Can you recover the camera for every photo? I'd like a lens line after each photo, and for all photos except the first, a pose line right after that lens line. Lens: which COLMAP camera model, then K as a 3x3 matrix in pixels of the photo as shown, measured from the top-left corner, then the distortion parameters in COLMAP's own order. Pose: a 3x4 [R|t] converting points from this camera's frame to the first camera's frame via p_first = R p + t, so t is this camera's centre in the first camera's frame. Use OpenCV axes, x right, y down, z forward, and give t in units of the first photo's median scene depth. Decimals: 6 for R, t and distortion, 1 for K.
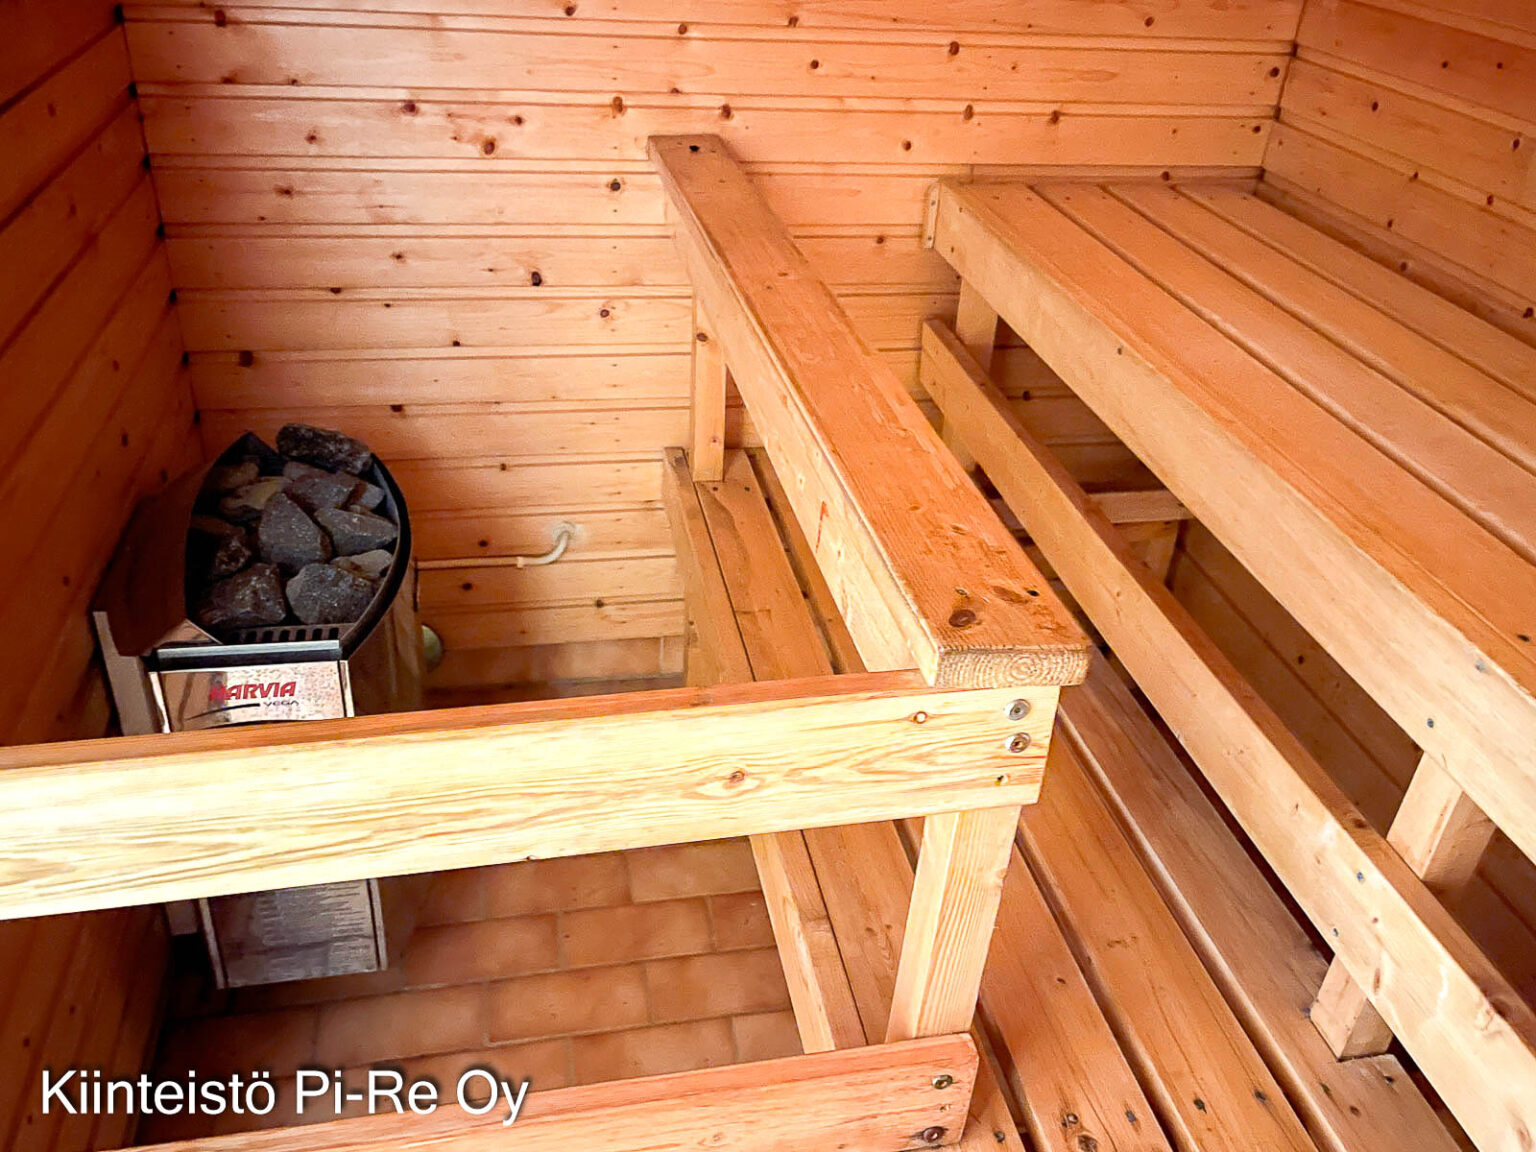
lens RADIAL K [[1265.8, 0, 768.0], [0, 1265.8, 576.0], [0, 0, 1]] dist [0.061209, -0.079029]
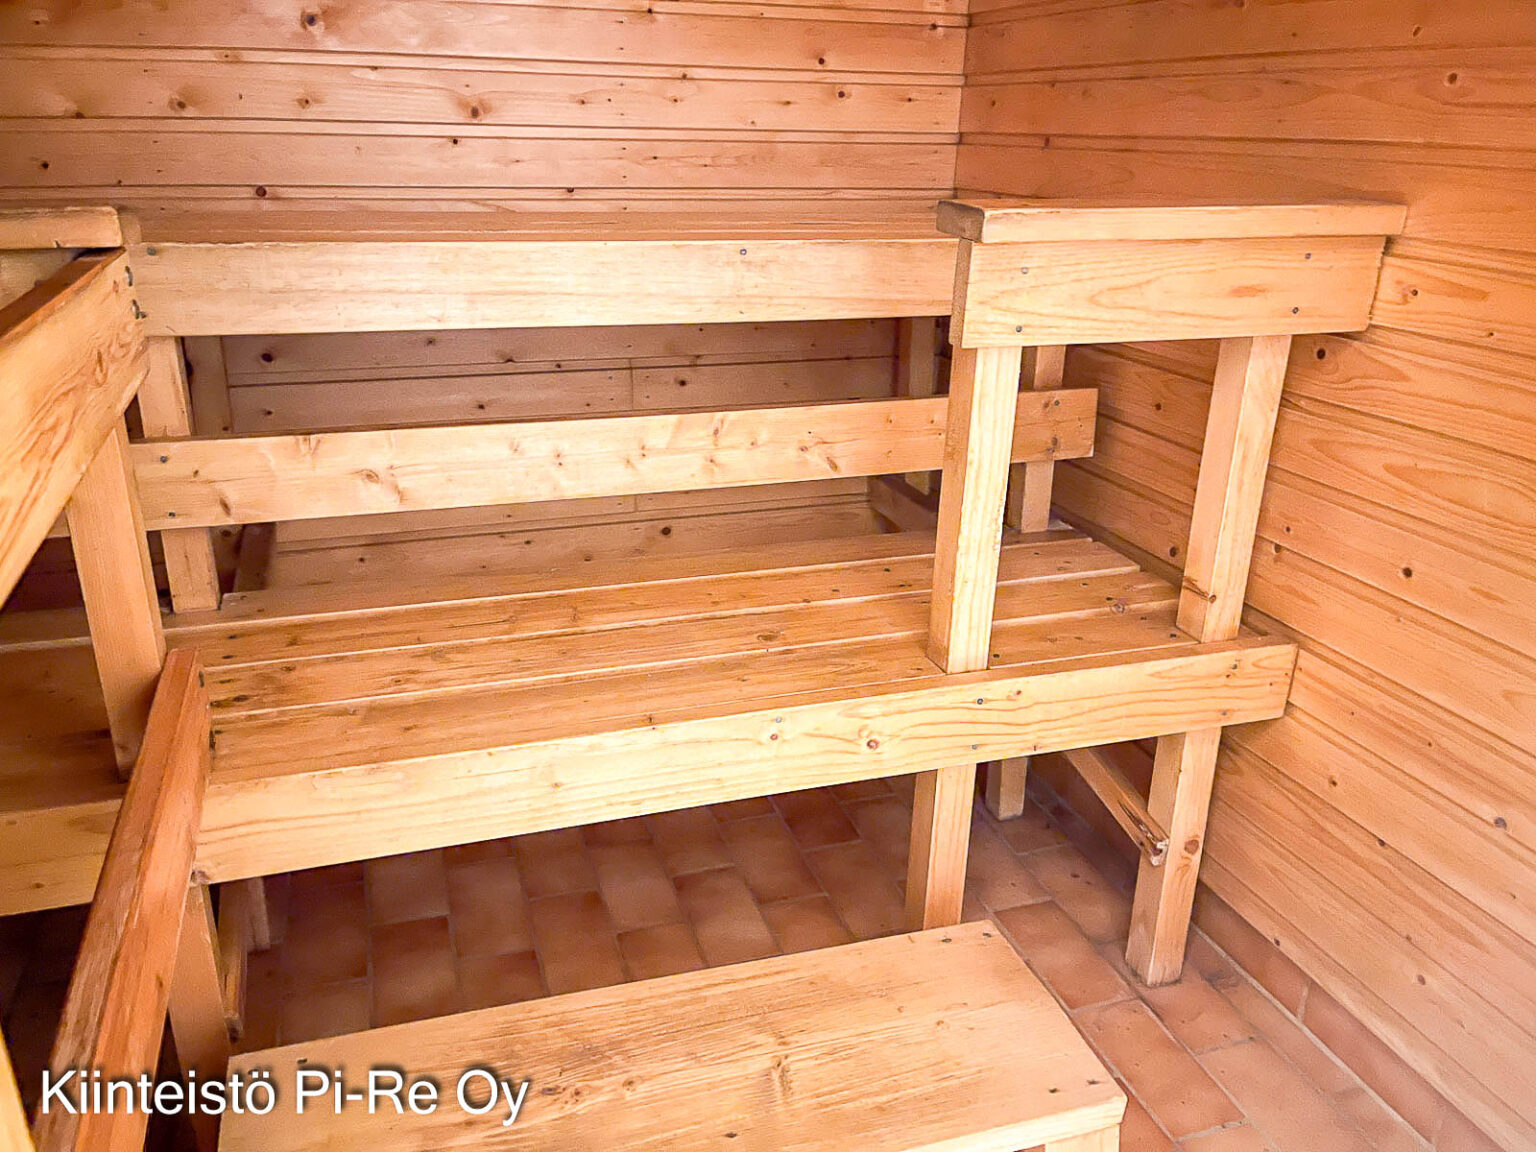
lens RADIAL K [[1185.7, 0, 768.0], [0, 1185.7, 576.0], [0, 0, 1]] dist [0.056994, -0.078696]
pose [[-0.125782, -0.407729, 0.904398, -1.062165], [0.493890, 0.764897, 0.413527, 0.151289], [-0.860379, 0.498687, 0.105163, 0.466509]]
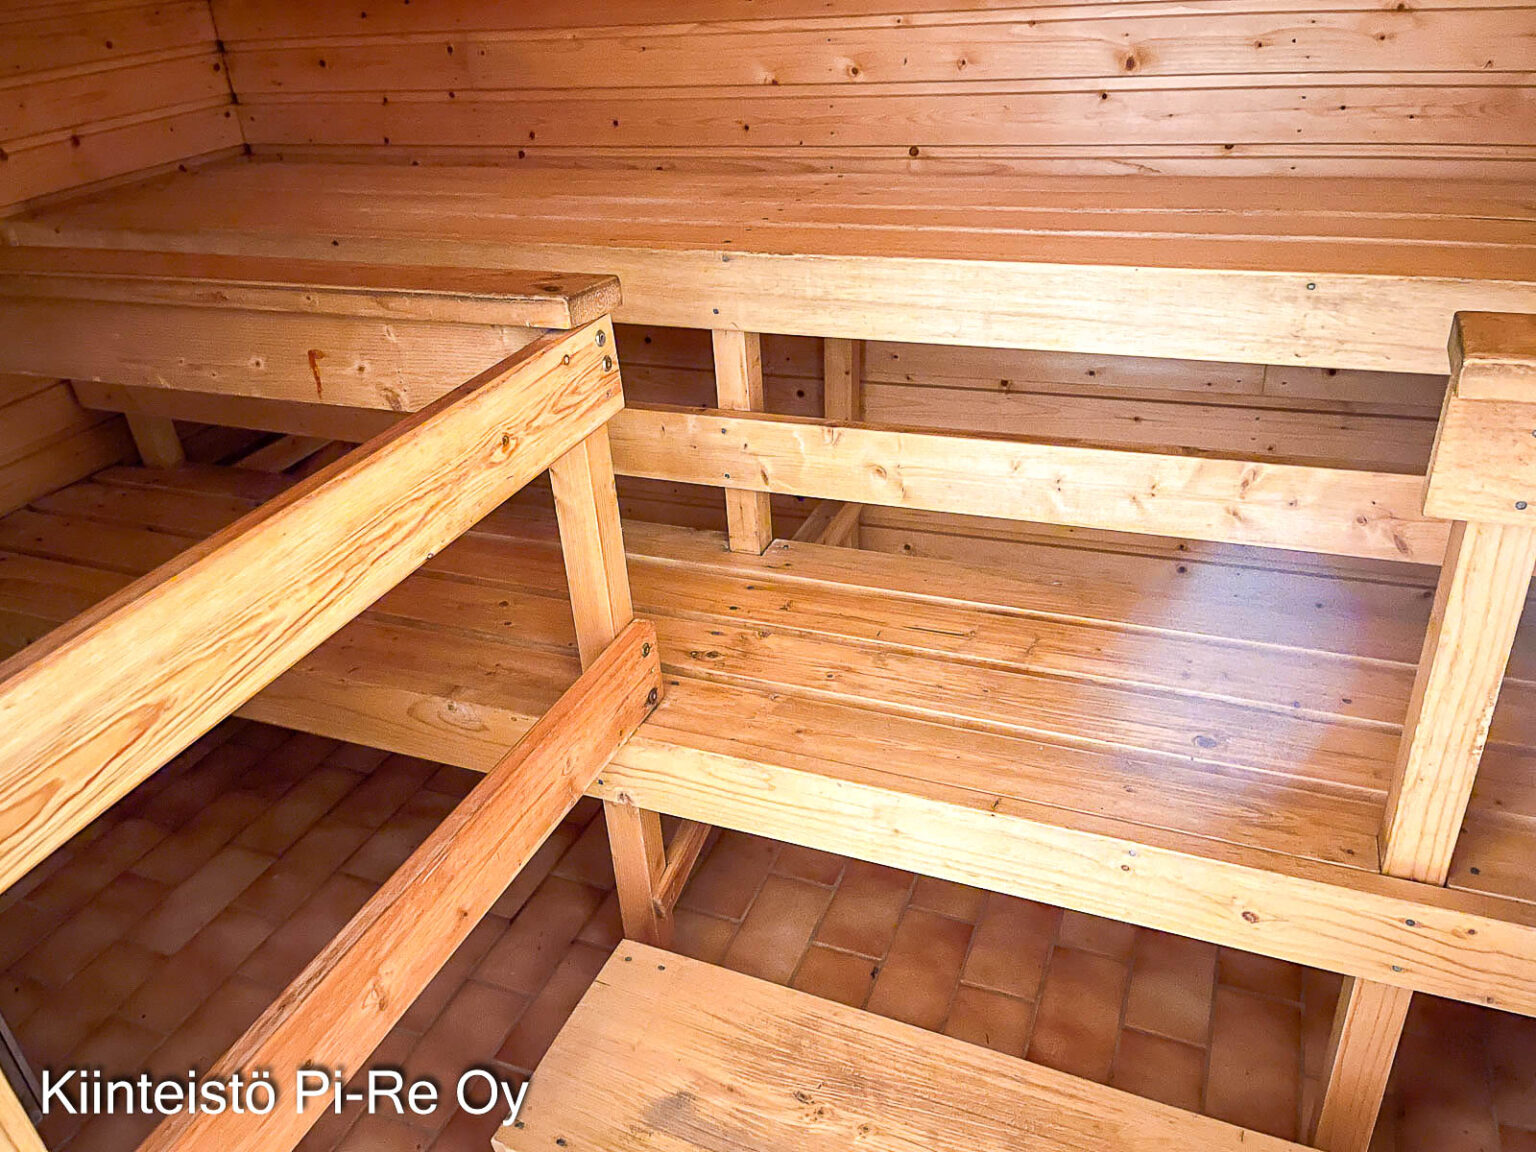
lens RADIAL K [[1184.8, 0, 768.0], [0, 1184.8, 576.0], [0, 0, 1]] dist [0.080120, -0.119113]
pose [[0.547603, -0.482400, 0.683682, -0.796145], [0.515340, 0.838162, 0.178632, 0.189519], [-0.659208, 0.254509, 0.707580, -0.073361]]
